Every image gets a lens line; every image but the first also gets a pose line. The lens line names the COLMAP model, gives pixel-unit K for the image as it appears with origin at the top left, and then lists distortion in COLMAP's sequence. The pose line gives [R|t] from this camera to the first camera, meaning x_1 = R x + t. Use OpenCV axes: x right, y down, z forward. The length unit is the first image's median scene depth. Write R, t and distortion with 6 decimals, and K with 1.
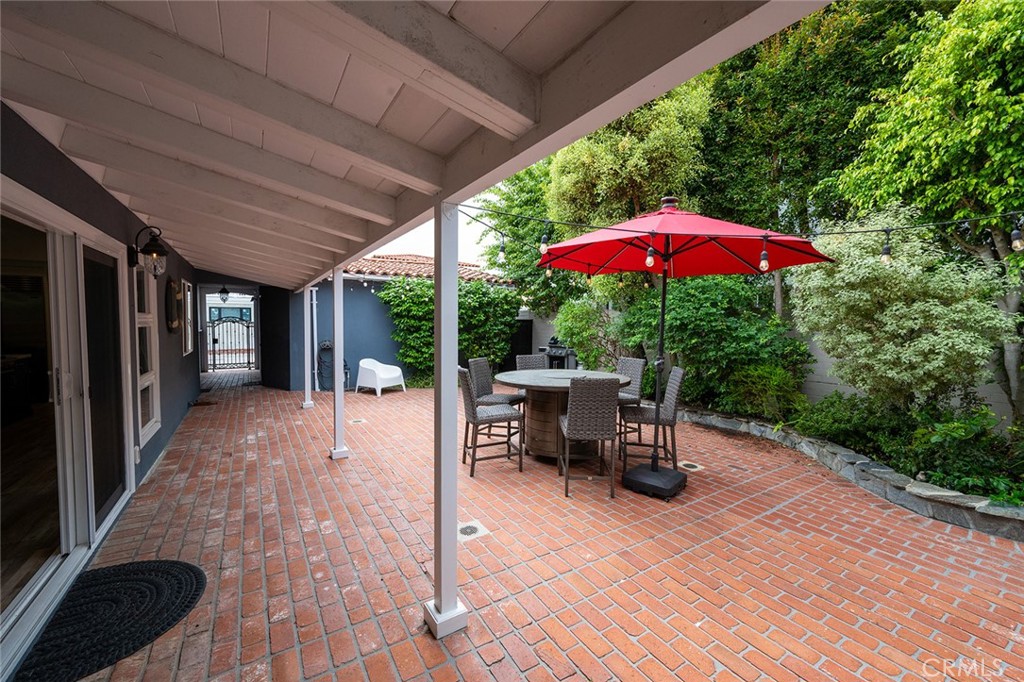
lens RADIAL K [[410.3, 0, 513.7], [0, 410.3, 340.0], [0, 0, 1]] dist [0.000220, -0.000007]
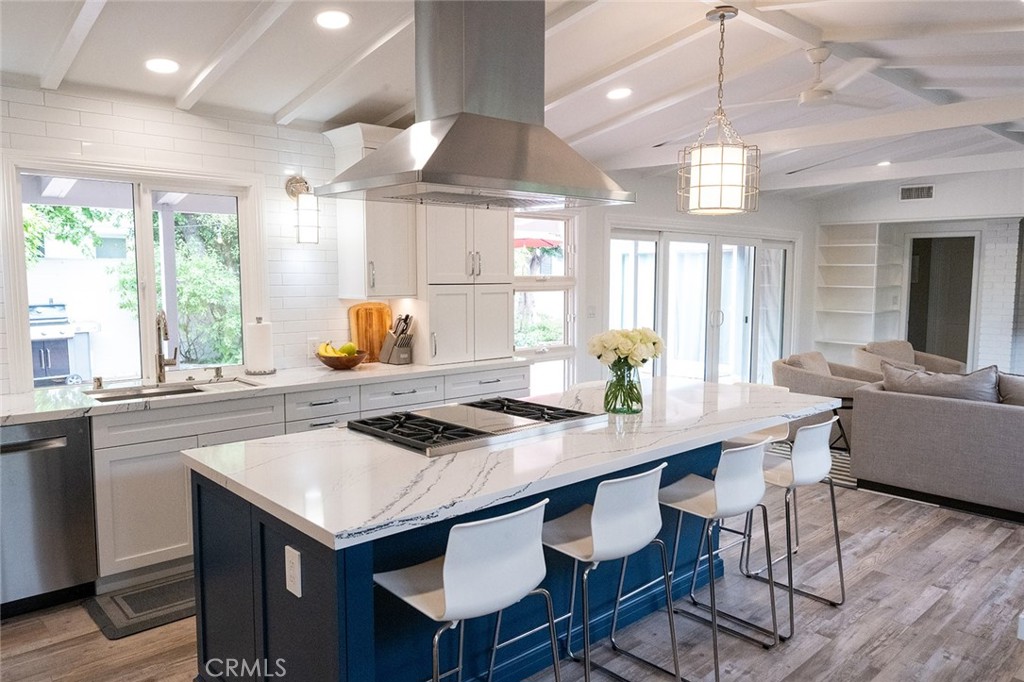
lens RADIAL K [[710.2, 0, 512.0], [0, 710.2, 341.0], [0, 0, 1]] dist [-0.005407, 0.001230]
pose [[-0.174098, -0.100868, 0.979549, -1.470280], [0.046330, 0.992799, 0.110467, -0.058631], [-0.983638, 0.064615, -0.168172, 0.803543]]
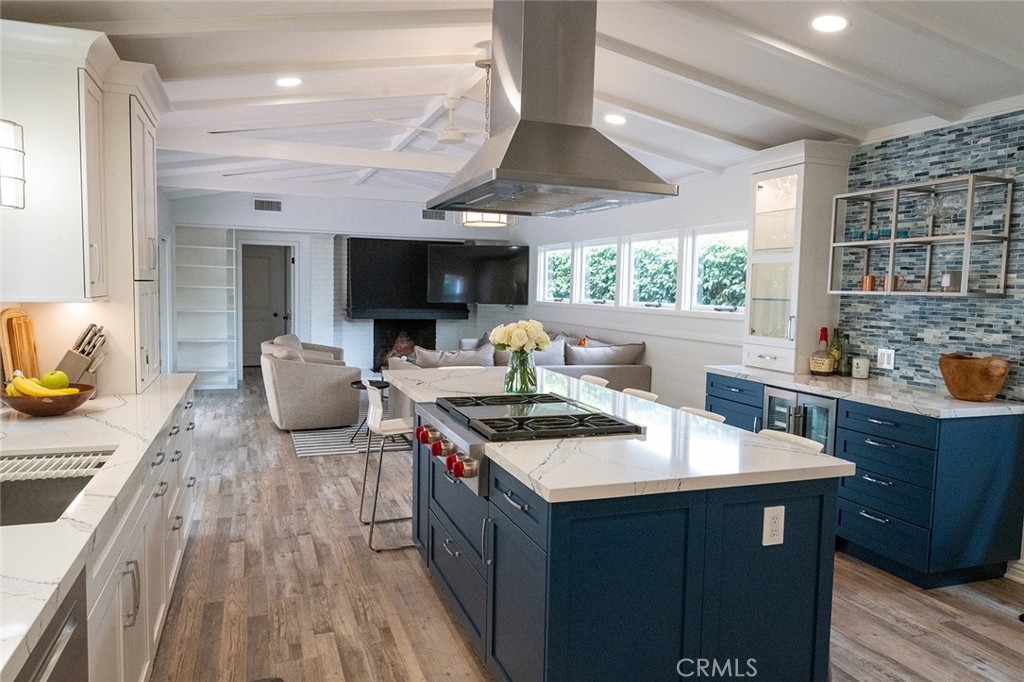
lens RADIAL K [[710.2, 0, 512.0], [0, 710.2, 341.0], [0, 0, 1]] dist [-0.005407, 0.001230]
pose [[-0.975824, -0.043397, 0.214204, -1.130080], [-0.016712, 0.992035, 0.124848, -0.064137], [-0.217916, 0.118250, -0.968777, 1.191041]]
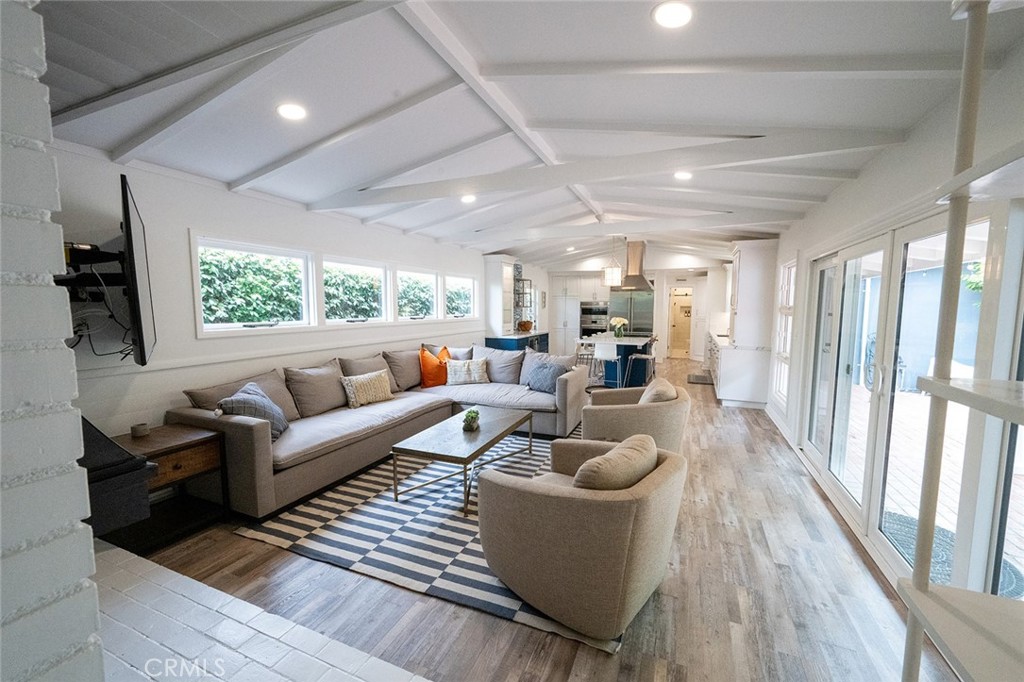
lens RADIAL K [[405.1, 0, 520.8], [0, 405.1, 342.6], [0, 0, 1]] dist [0.000389, -0.000003]
pose [[0.573214, 0.070753, -0.816345, -0.244267], [-0.040864, 0.997494, 0.057761, 0.005213], [0.818386, 0.000250, 0.574669, -0.228890]]
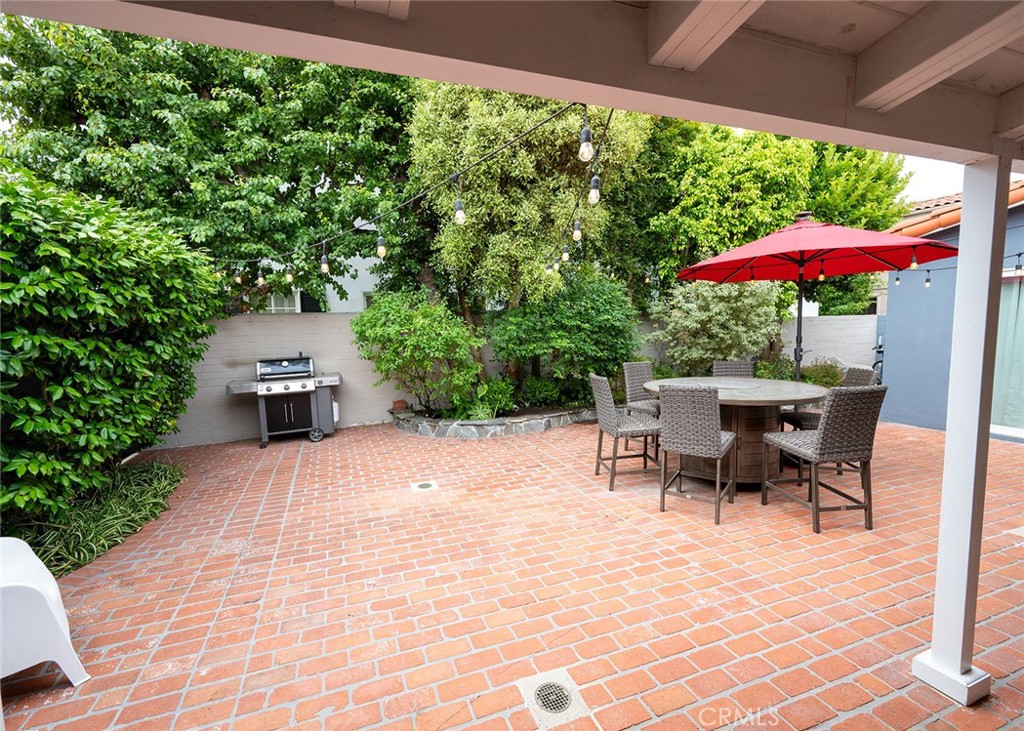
lens RADIAL K [[429.2, 0, 512.0], [0, 429.2, 365.5], [0, 0, 1]] dist [-0.000093, -0.000015]
pose [[0.157475, -0.096450, 0.982802, -0.644725], [0.072567, 0.993659, 0.085888, -0.044344], [-0.984853, 0.057794, 0.163475, 0.905792]]
